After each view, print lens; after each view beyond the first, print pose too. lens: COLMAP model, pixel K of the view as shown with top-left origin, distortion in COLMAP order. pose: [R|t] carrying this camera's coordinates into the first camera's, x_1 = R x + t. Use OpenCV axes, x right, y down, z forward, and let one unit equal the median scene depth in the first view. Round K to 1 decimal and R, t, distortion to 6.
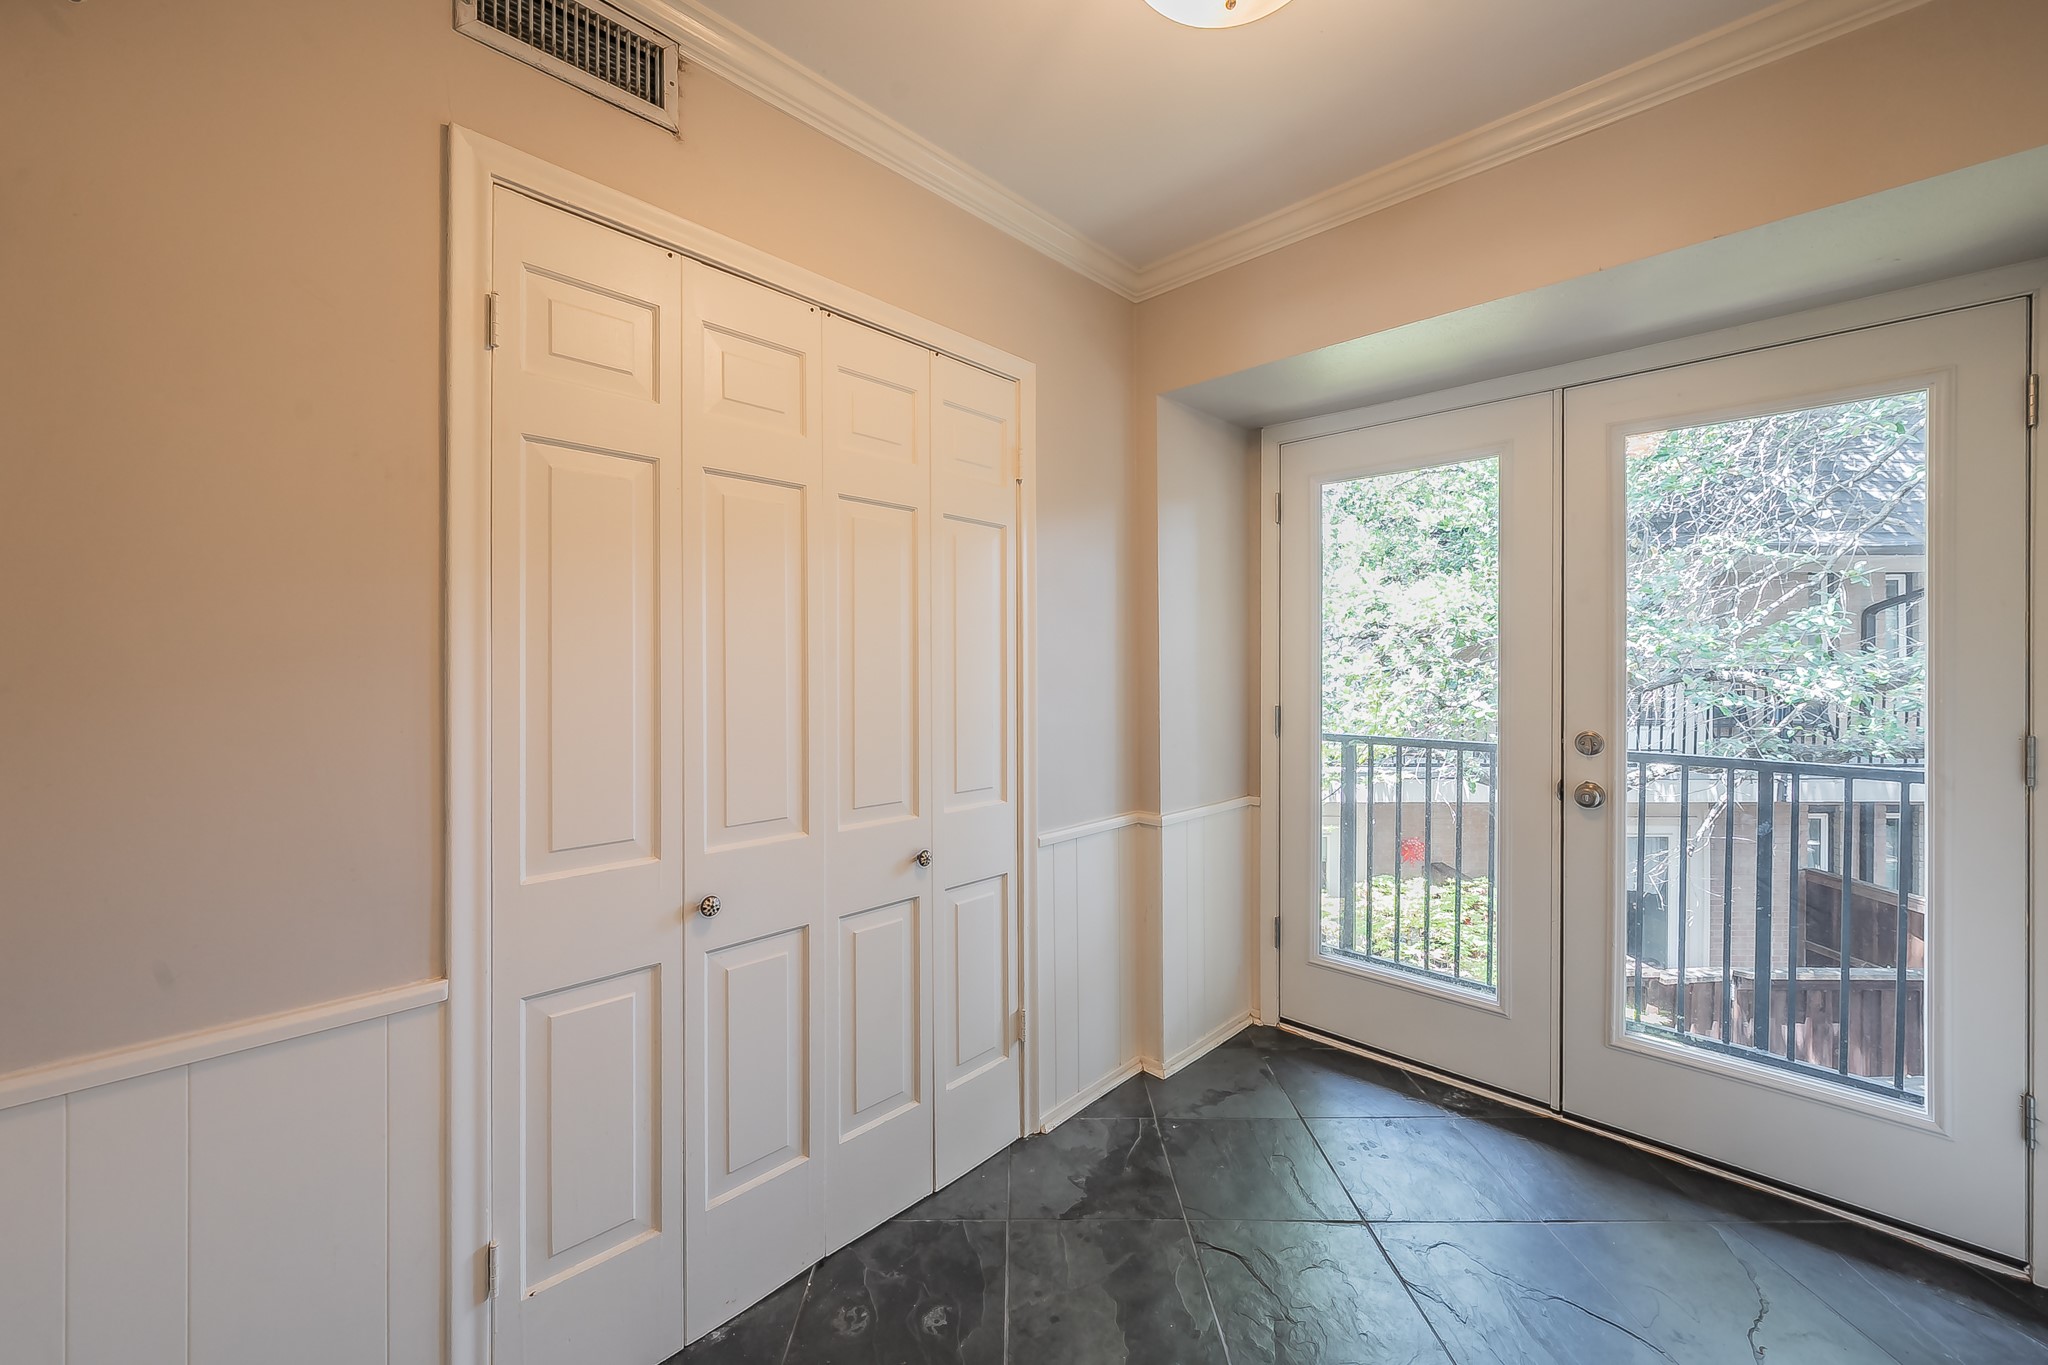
lens RADIAL K [[803.9, 0, 1020.9], [0, 803.9, 670.6], [0, 0, 1]] dist [0.001593, 0.000155]
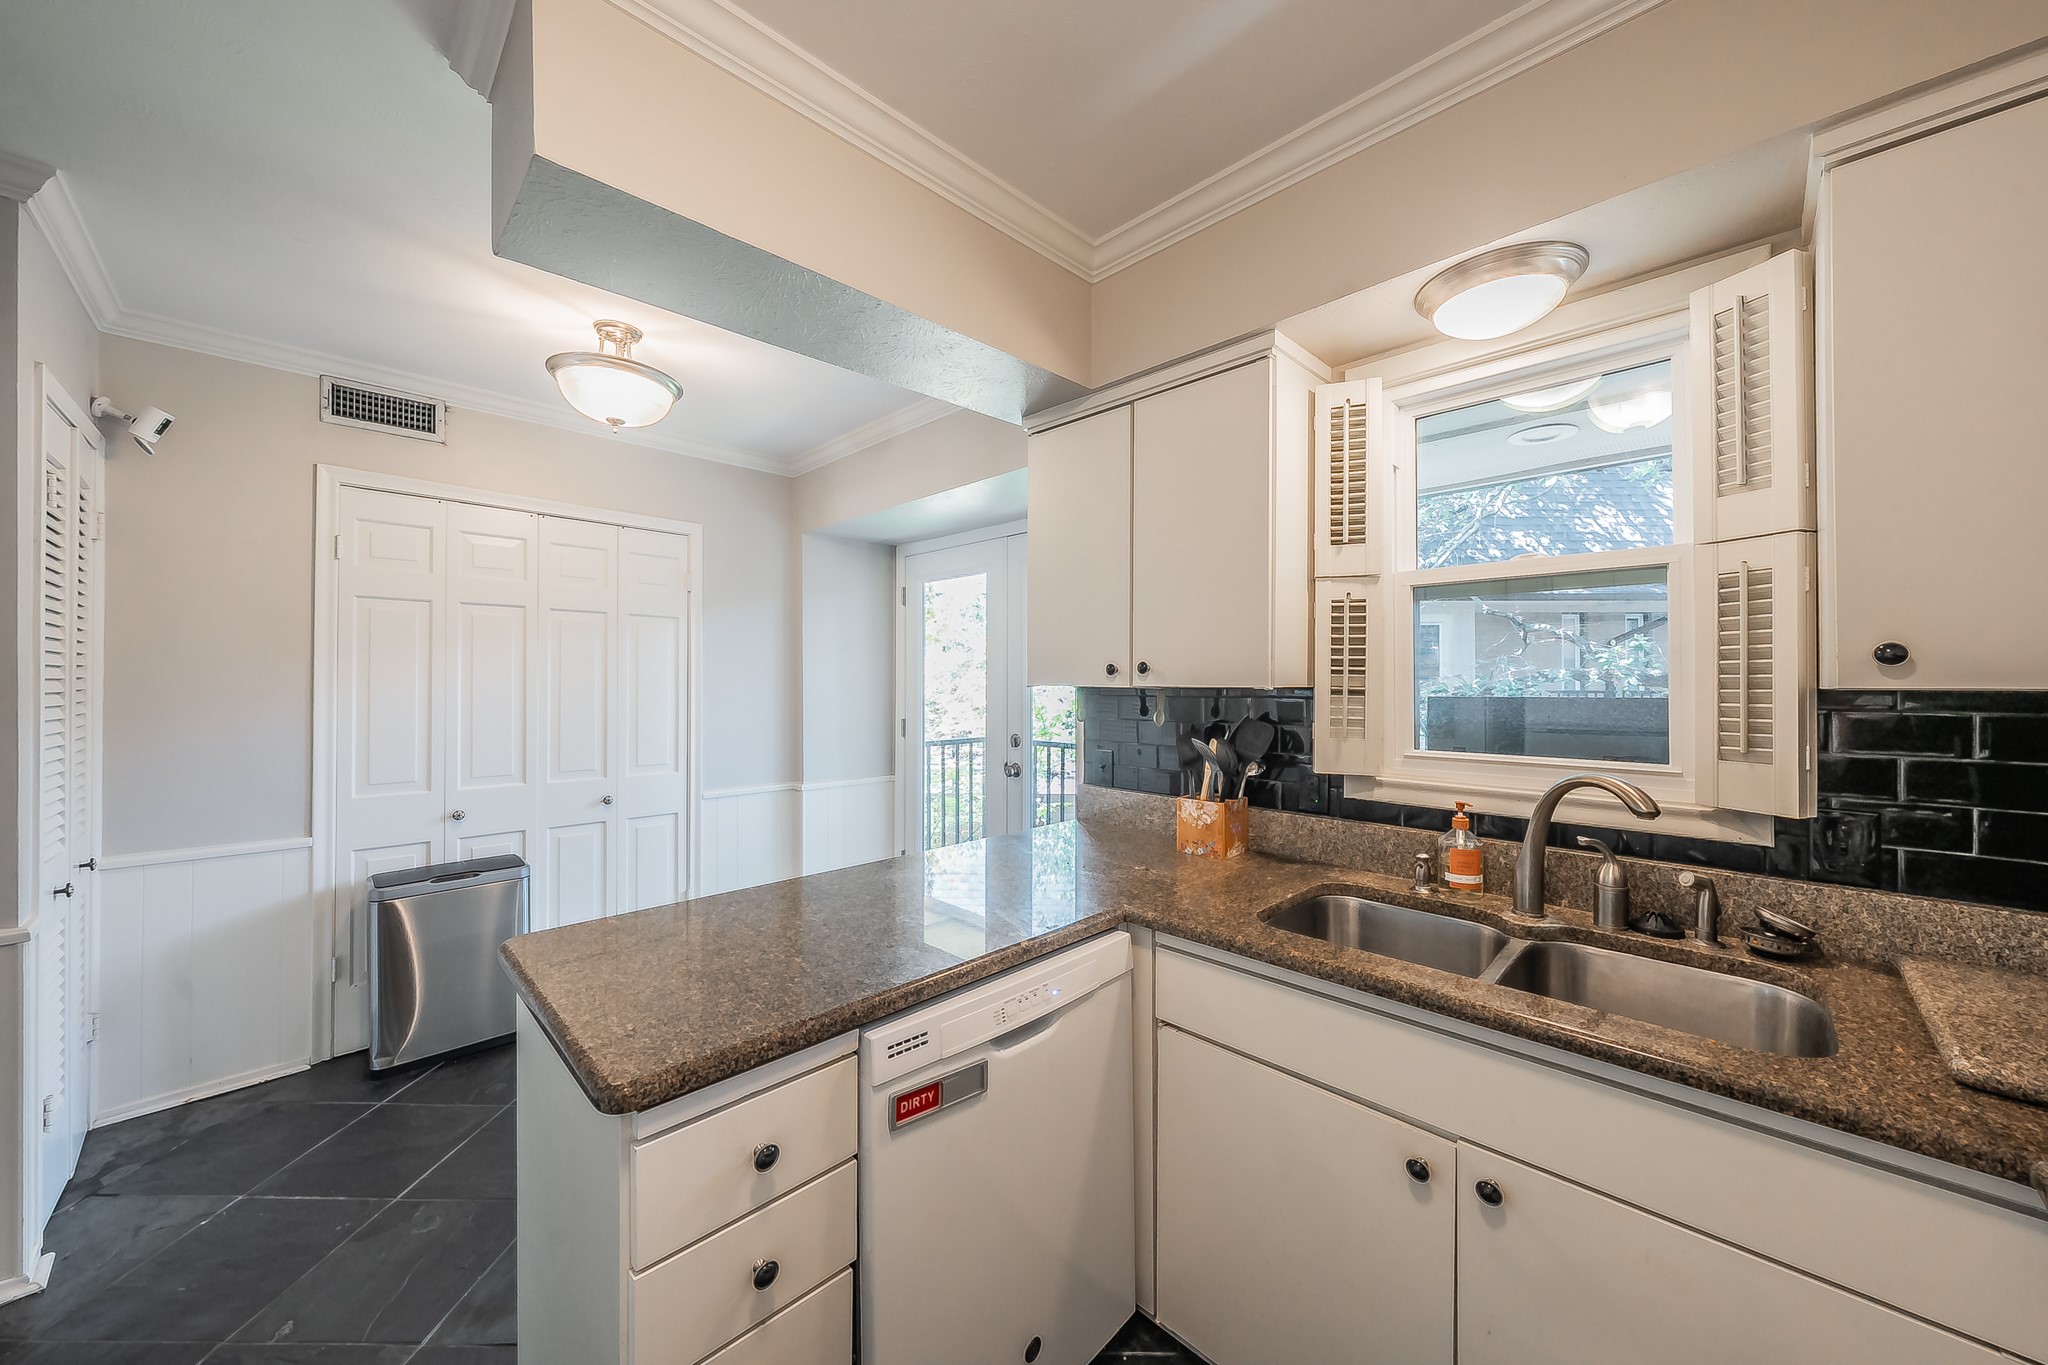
lens RADIAL K [[721.6, 0, 1025.7], [0, 721.6, 683.2], [0, 0, 1]] dist [-0.002354, -0.000067]
pose [[0.999718, -0.000685, -0.023730, 0.795523], [0.000534, 0.999980, -0.006380, -0.024384], [0.023734, 0.006365, 0.999698, -0.584513]]
